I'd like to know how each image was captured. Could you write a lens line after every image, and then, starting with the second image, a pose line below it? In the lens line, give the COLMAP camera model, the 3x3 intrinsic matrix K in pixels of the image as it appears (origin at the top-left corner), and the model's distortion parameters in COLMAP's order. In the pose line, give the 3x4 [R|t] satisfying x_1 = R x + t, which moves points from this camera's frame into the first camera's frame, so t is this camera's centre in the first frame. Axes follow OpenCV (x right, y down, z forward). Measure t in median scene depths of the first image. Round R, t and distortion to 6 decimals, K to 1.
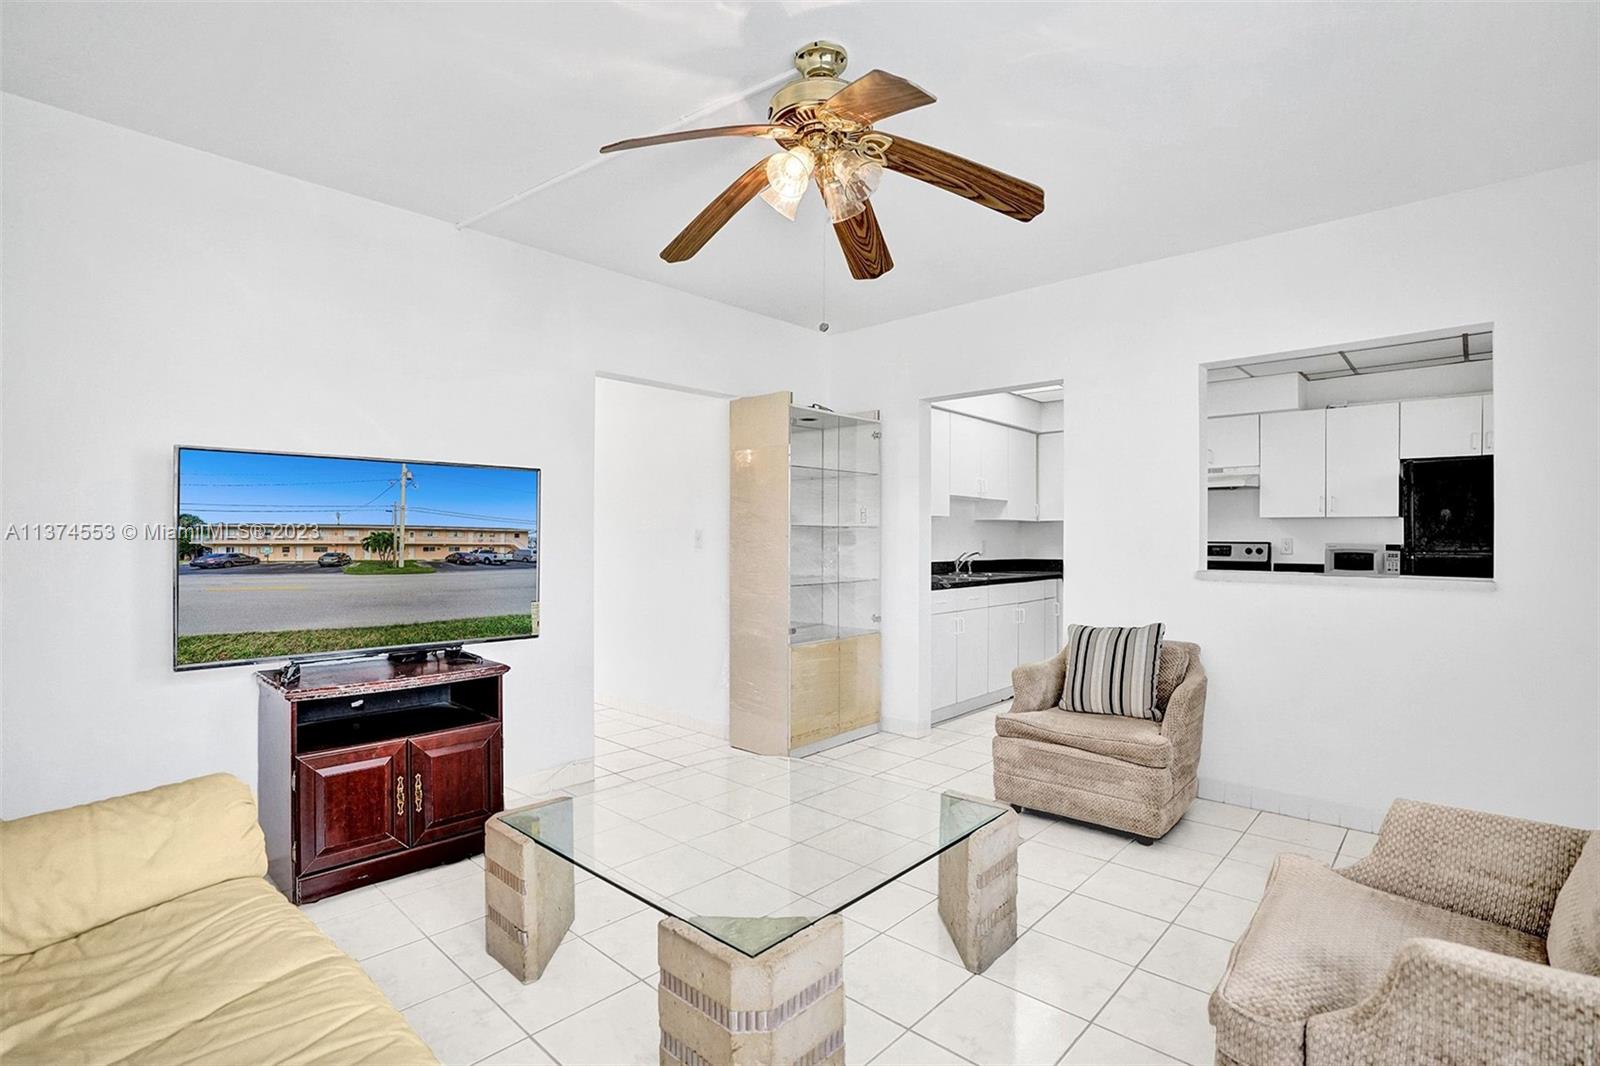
lens RADIAL K [[765.2, 0, 800.0], [0, 765.2, 533.0], [0, 0, 1]] dist [-0.072164, 0.024754]
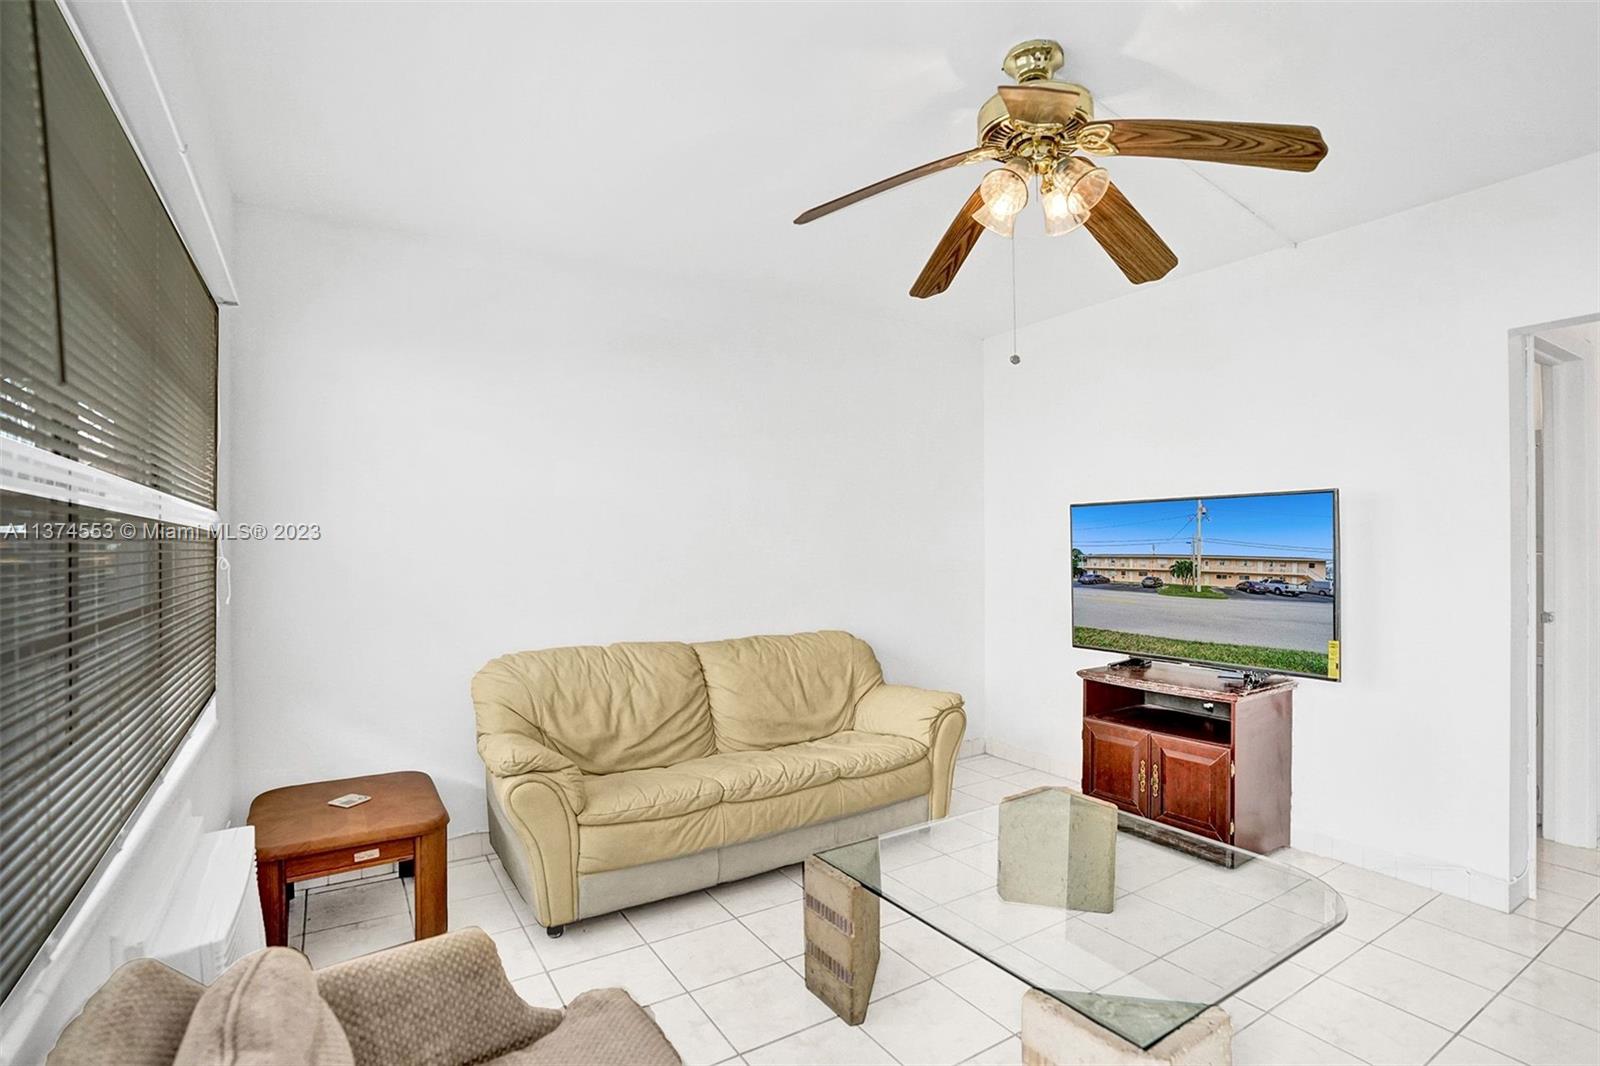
lens RADIAL K [[797.0, 0, 826.4], [0, 797.0, 525.3], [0, 0, 1]] dist [-0.067159, 0.030258]
pose [[-0.260348, -0.025668, -0.965173, 0.772692], [0.008547, 0.999546, -0.028888, -0.025859], [0.965477, -0.015770, -0.260011, 0.756690]]
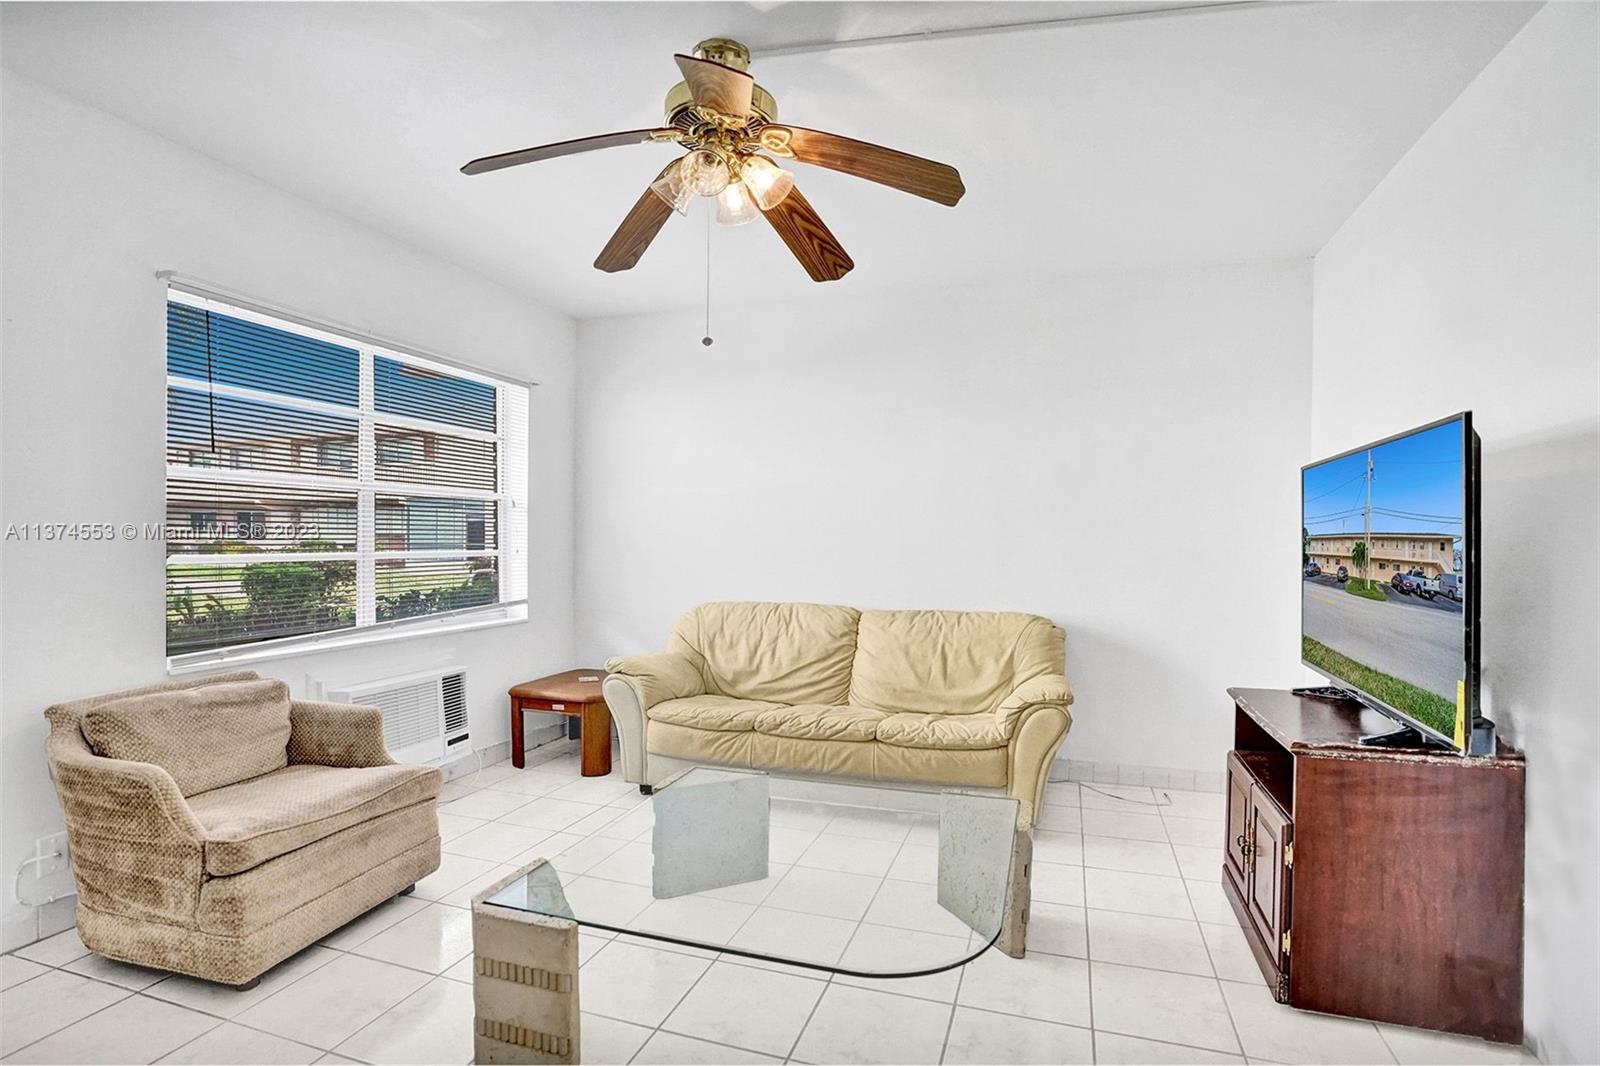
lens RADIAL K [[797.0, 0, 826.4], [0, 797.0, 525.3], [0, 0, 1]] dist [-0.067159, 0.030258]
pose [[-0.911428, -0.018351, -0.411051, 0.276189], [-0.009304, 0.999669, -0.023998, 0.005835], [0.411355, -0.018048, -0.911296, 1.468781]]
